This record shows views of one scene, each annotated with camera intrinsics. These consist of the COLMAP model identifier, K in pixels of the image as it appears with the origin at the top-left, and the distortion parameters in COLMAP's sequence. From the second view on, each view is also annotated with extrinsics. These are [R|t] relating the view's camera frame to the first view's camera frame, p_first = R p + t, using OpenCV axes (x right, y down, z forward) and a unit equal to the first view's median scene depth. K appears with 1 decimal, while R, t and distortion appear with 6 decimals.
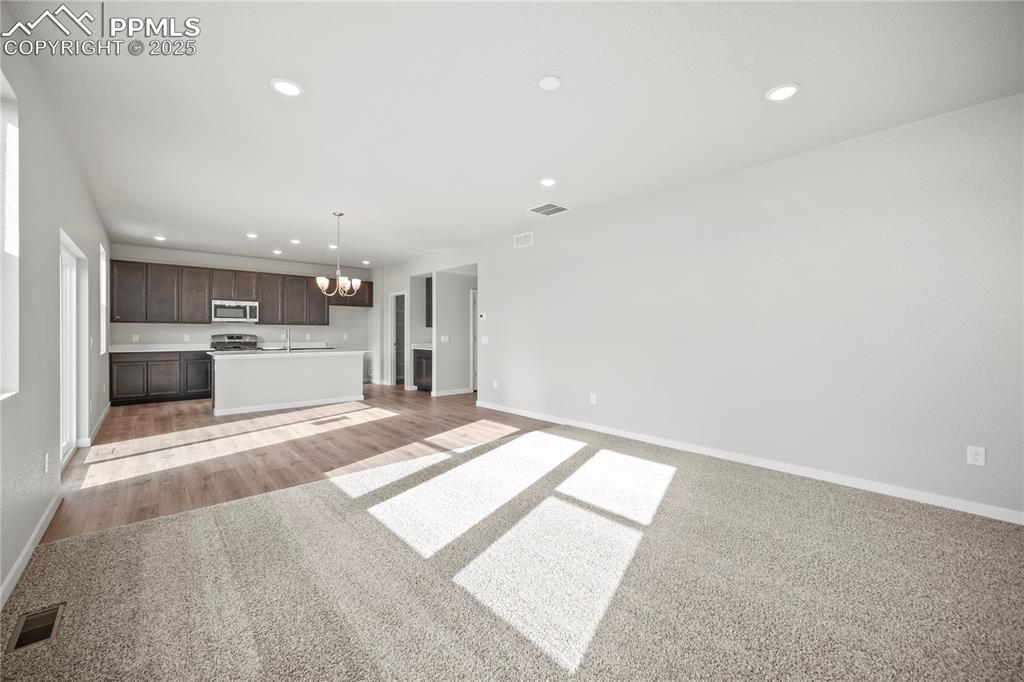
lens RADIAL K [[407.5, 0, 508.8], [0, 407.5, 335.1], [0, 0, 1]] dist [-0.001834, -0.000370]
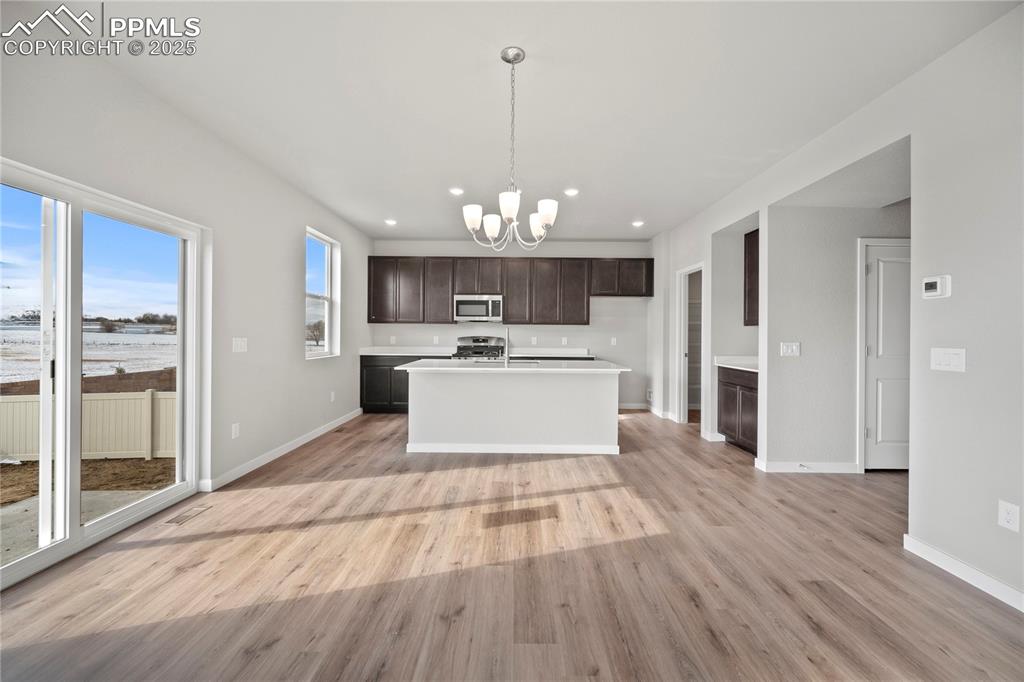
lens RADIAL K [[402.4, 0, 513.5], [0, 402.4, 334.0], [0, 0, 1]] dist [0.000729, -0.006299]
pose [[0.748089, 0.003208, -0.663591, -0.088107], [-0.010286, 0.999924, -0.006761, -0.002146], [0.663519, 0.011884, 0.748065, 0.445989]]
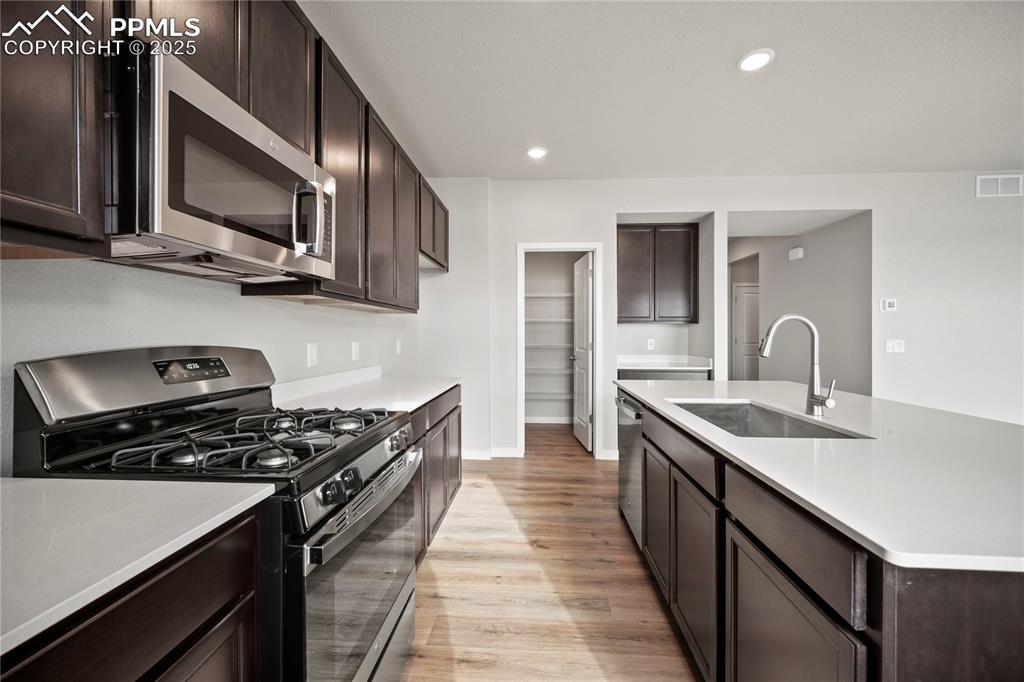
lens RADIAL K [[414.7, 0, 514.5], [0, 414.7, 334.6], [0, 0, 1]] dist [-0.000516, -0.000099]
pose [[0.697691, -0.001269, 0.716397, -0.710176], [0.008273, 0.999946, -0.006286, -0.004974], [-0.716351, 0.010313, 0.697664, 0.814327]]
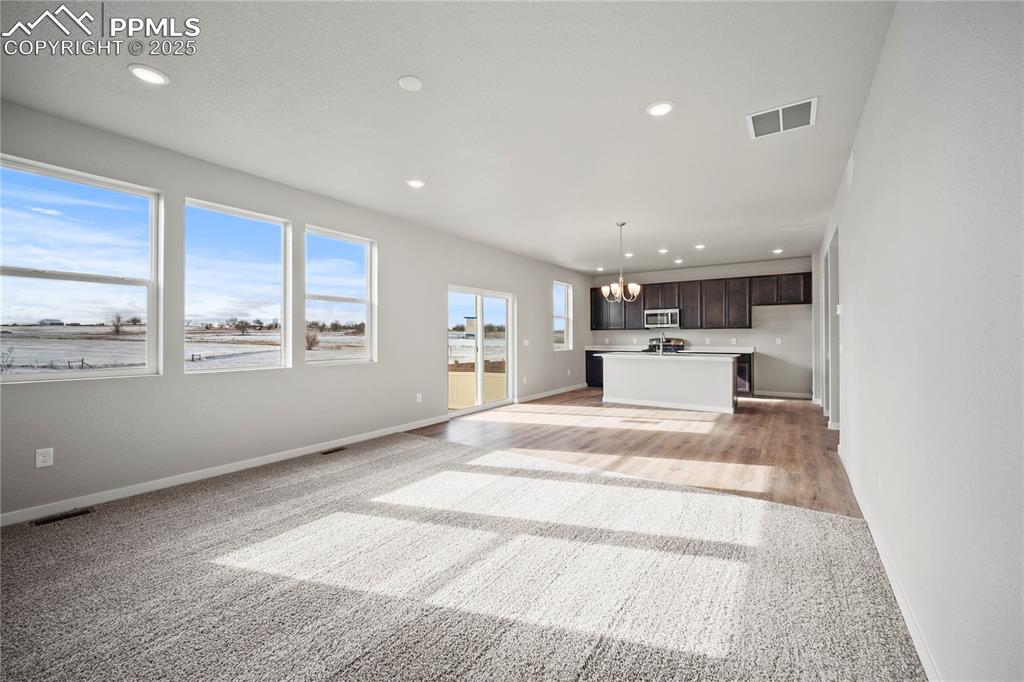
lens RADIAL K [[407.6, 0, 518.1], [0, 407.6, 335.3], [0, 0, 1]] dist [-0.000643, 0.000073]
pose [[0.250314, -0.006399, -0.968144, 0.346215], [-0.002326, 0.999971, -0.007211, -0.001151], [0.968162, 0.004057, 0.250292, 0.311098]]
